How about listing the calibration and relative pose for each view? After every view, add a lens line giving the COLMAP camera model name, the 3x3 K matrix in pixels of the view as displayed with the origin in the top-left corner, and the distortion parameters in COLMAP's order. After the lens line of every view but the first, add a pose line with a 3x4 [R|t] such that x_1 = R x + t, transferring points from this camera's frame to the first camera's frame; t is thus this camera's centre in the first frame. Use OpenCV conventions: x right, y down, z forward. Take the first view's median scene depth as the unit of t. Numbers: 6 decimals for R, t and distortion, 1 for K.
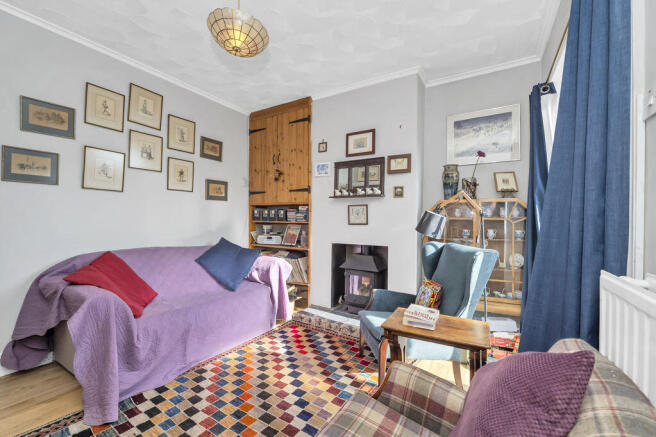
lens RADIAL K [[270.9, 0, 328.1], [0, 270.9, 219.4], [0, 0, 1]] dist [0.003223, -0.000001]
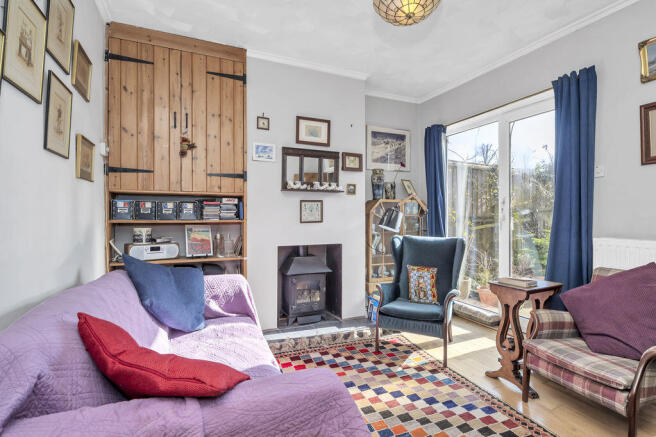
lens RADIAL K [[317.3, 0, 328.5], [0, 317.3, 216.2], [0, 0, 1]] dist [-0.005190, -0.000448]
pose [[0.569632, -0.008786, 0.821853, -0.724778], [0.001886, 0.999954, 0.009382, -0.011287], [-0.821898, -0.003794, 0.569623, 0.367331]]
